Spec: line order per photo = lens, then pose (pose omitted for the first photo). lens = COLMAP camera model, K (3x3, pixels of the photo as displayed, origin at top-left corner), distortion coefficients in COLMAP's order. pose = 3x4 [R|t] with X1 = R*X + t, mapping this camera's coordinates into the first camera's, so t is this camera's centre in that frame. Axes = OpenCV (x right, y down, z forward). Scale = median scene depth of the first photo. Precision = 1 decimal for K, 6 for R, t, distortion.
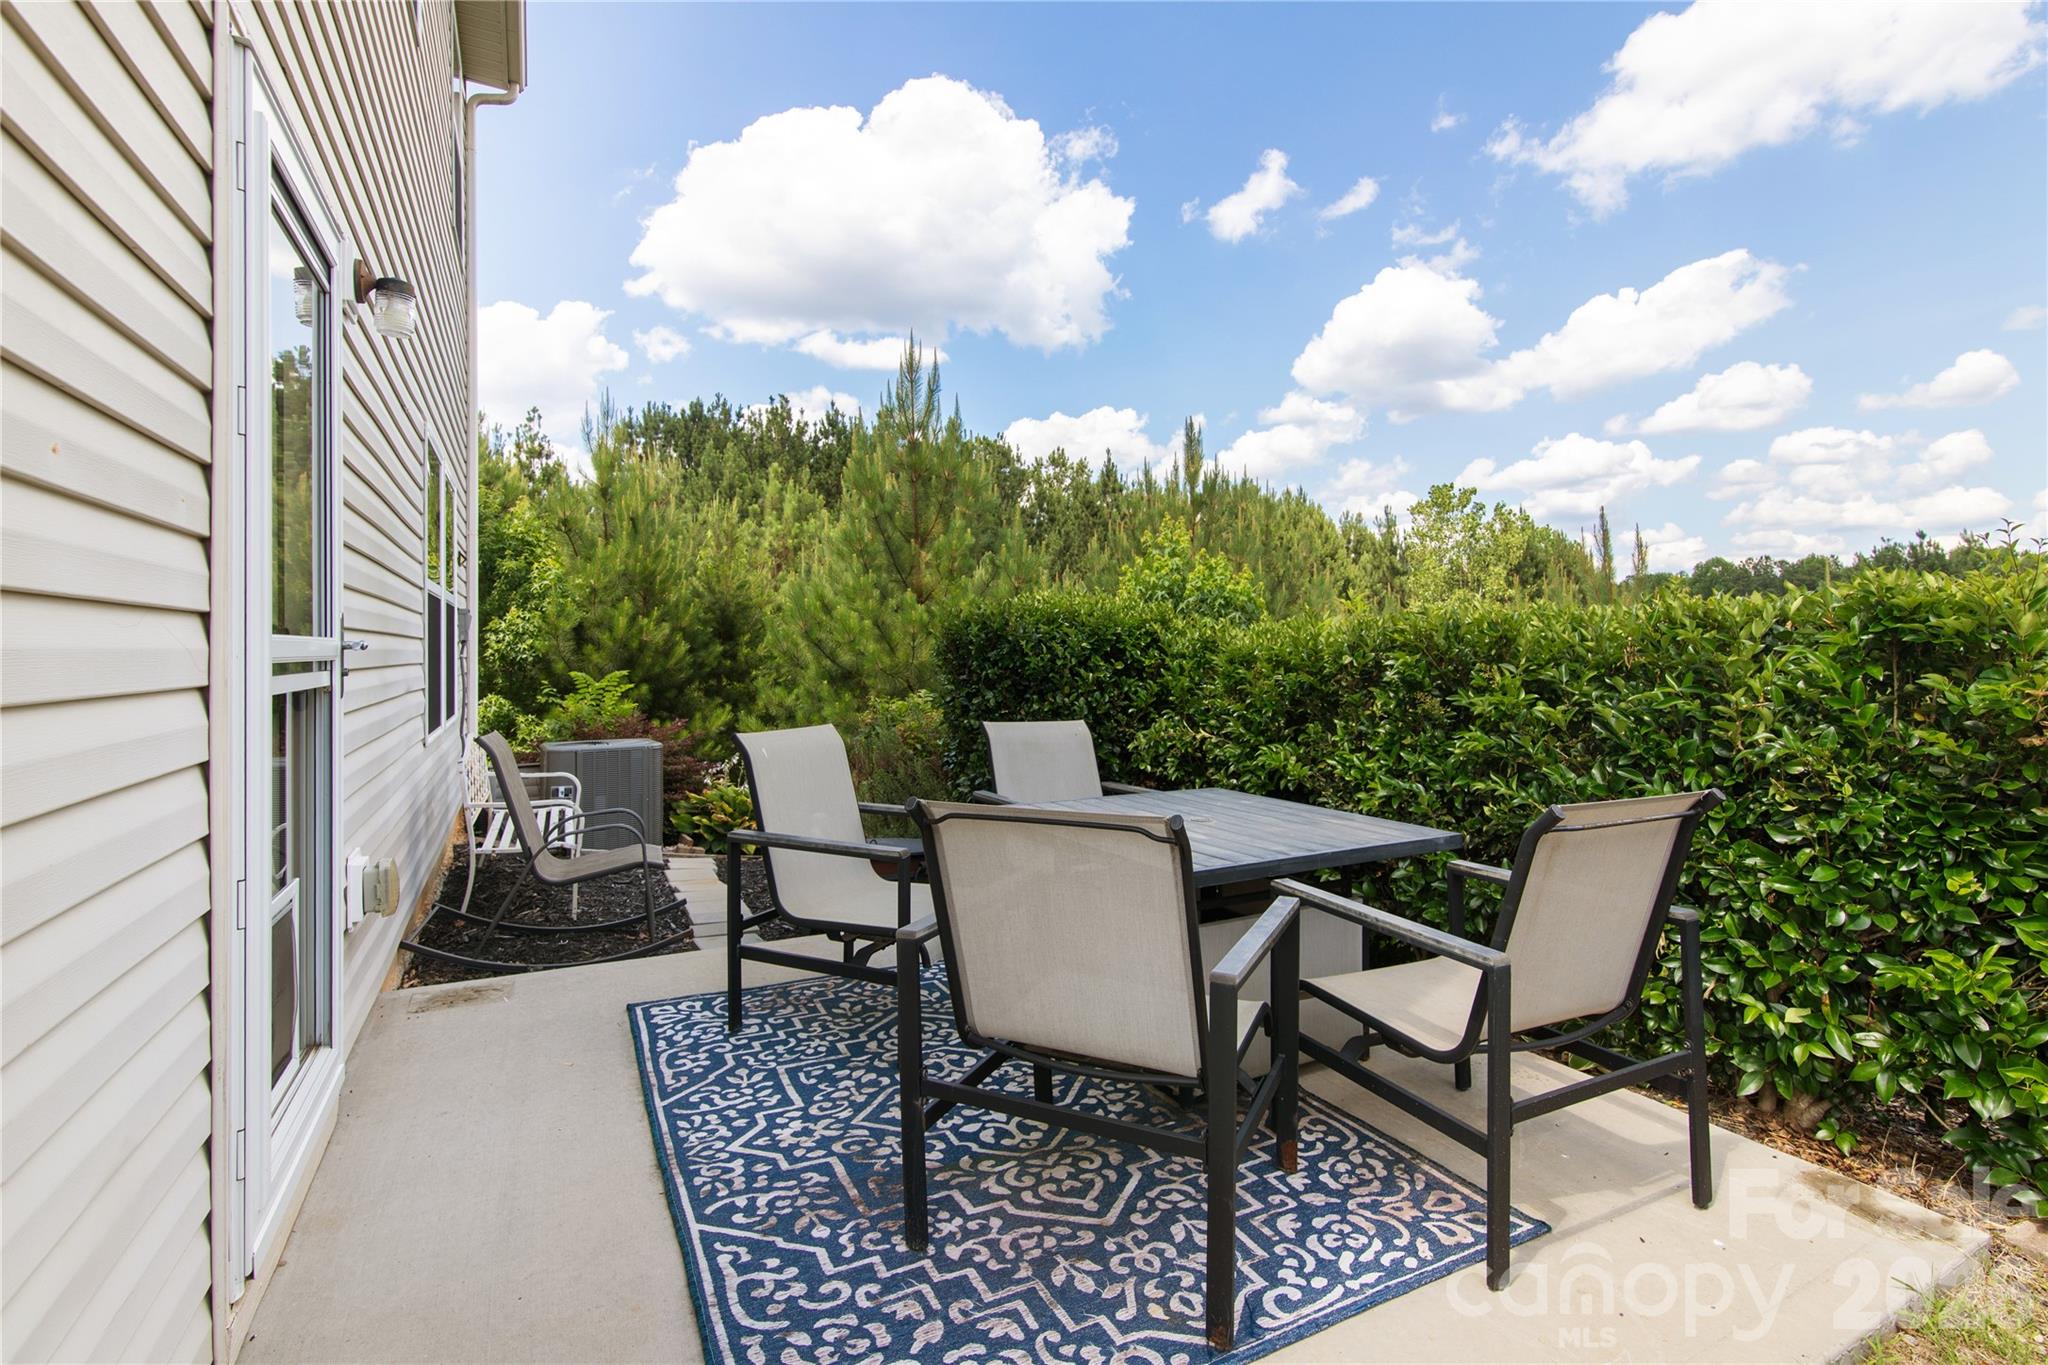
lens RADIAL K [[948.5, 0, 1030.3], [0, 948.5, 612.9], [0, 0, 1]] dist [0.015818, 0.000076]
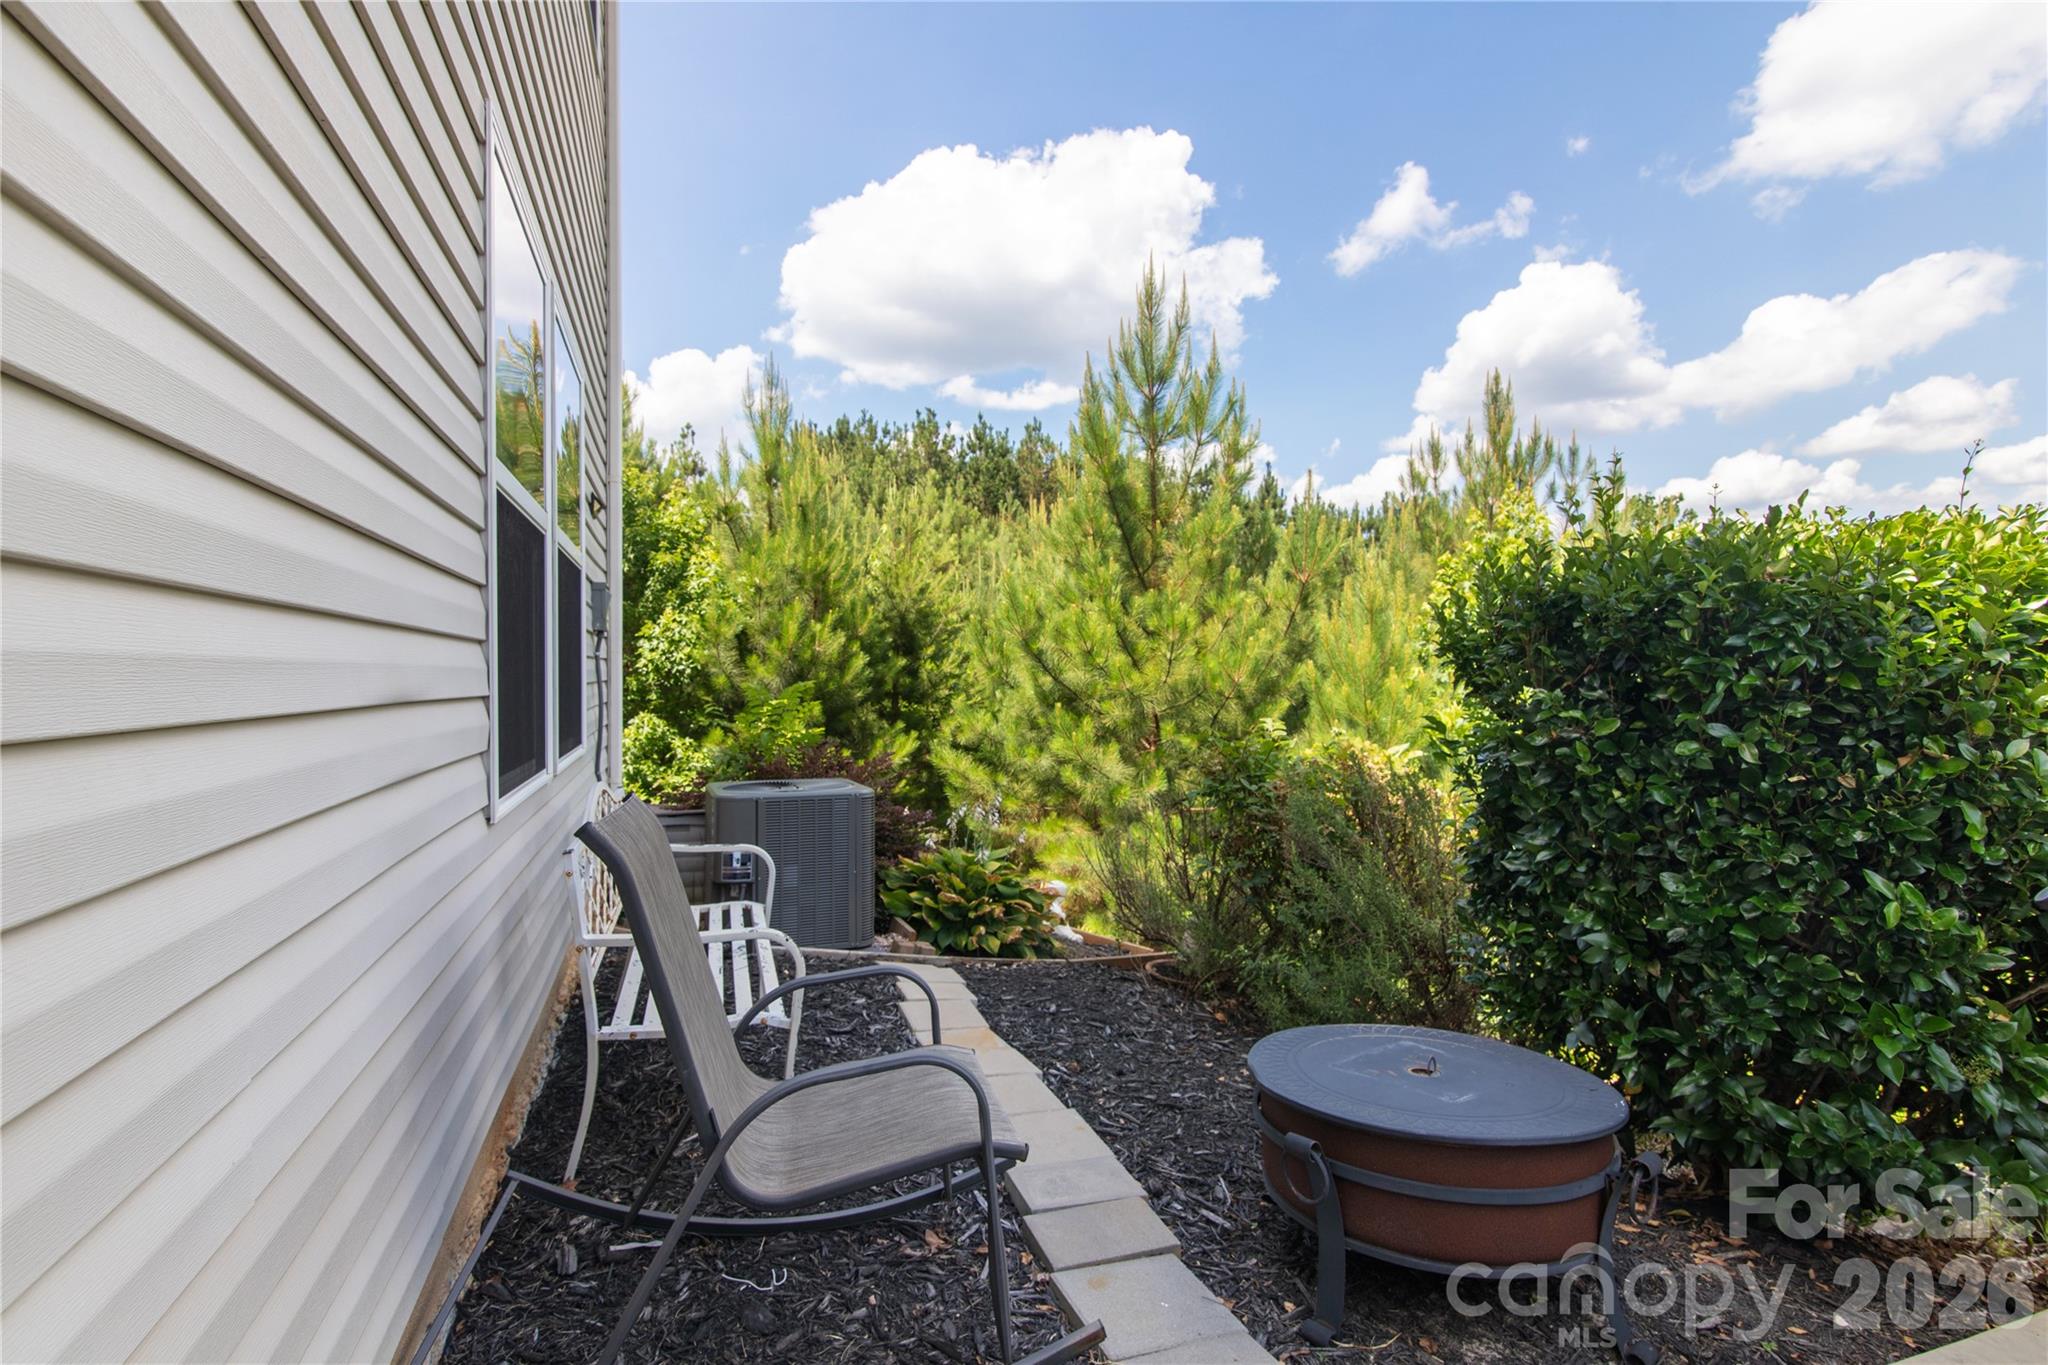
lens RADIAL K [[933.5, 0, 1025.3], [0, 933.5, 666.7], [0, 0, 1]] dist [0.001664, 0.000142]
pose [[0.991246, 0.011893, -0.131493, -0.116978], [-0.008370, 0.999592, 0.027313, 0.018419], [0.131764, -0.025973, 0.990941, 0.215364]]
